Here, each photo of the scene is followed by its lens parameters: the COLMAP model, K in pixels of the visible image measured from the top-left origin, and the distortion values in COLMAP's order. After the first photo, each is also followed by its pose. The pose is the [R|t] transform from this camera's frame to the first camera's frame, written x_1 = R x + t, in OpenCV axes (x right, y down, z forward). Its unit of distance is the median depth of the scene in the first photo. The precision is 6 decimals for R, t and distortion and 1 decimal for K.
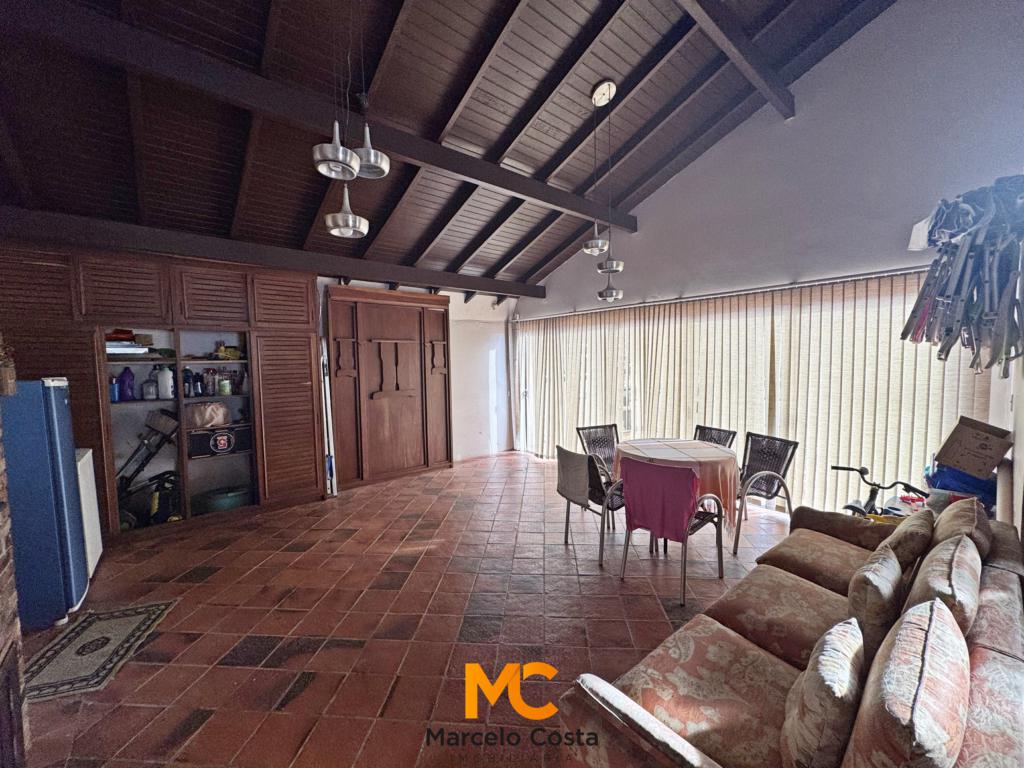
lens RADIAL K [[405.9, 0, 512.0], [0, 405.9, 384.0], [0, 0, 1]] dist [0.002313, 0.000210]
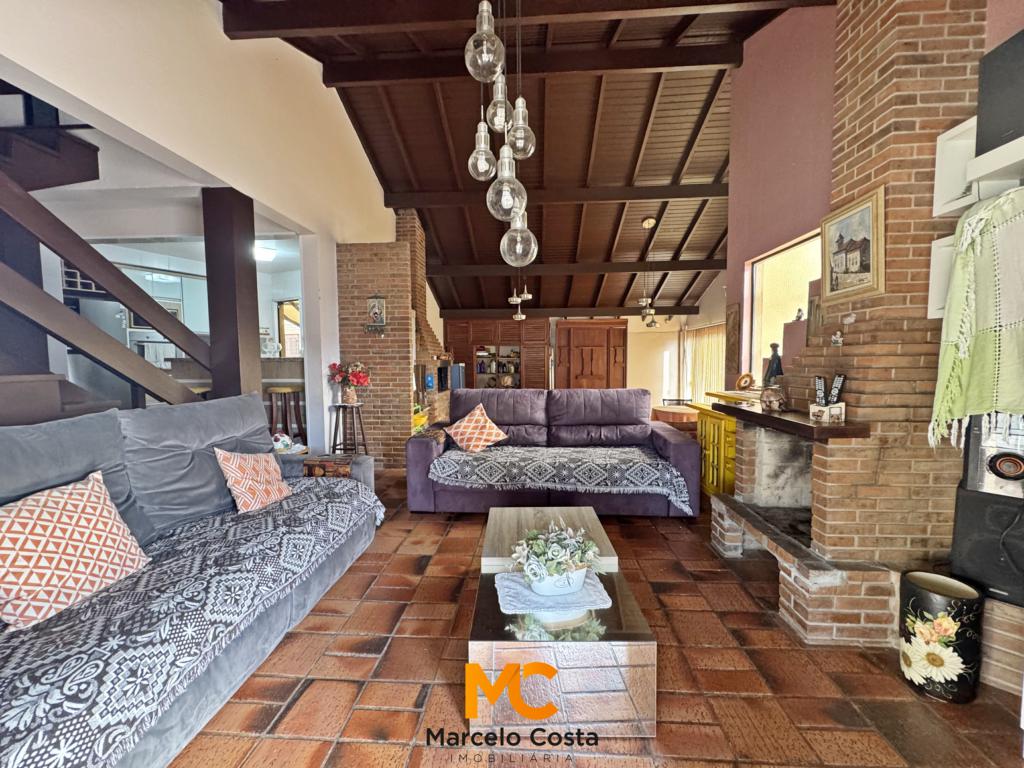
lens RADIAL K [[405.9, 0, 512.0], [0, 405.9, 384.0], [0, 0, 1]] dist [0.002313, 0.000210]
pose [[0.721742, 0.051226, -0.690264, 0.909835], [-0.043932, 0.998637, 0.028175, 0.025752], [0.690766, 0.009990, 0.723009, -0.691316]]
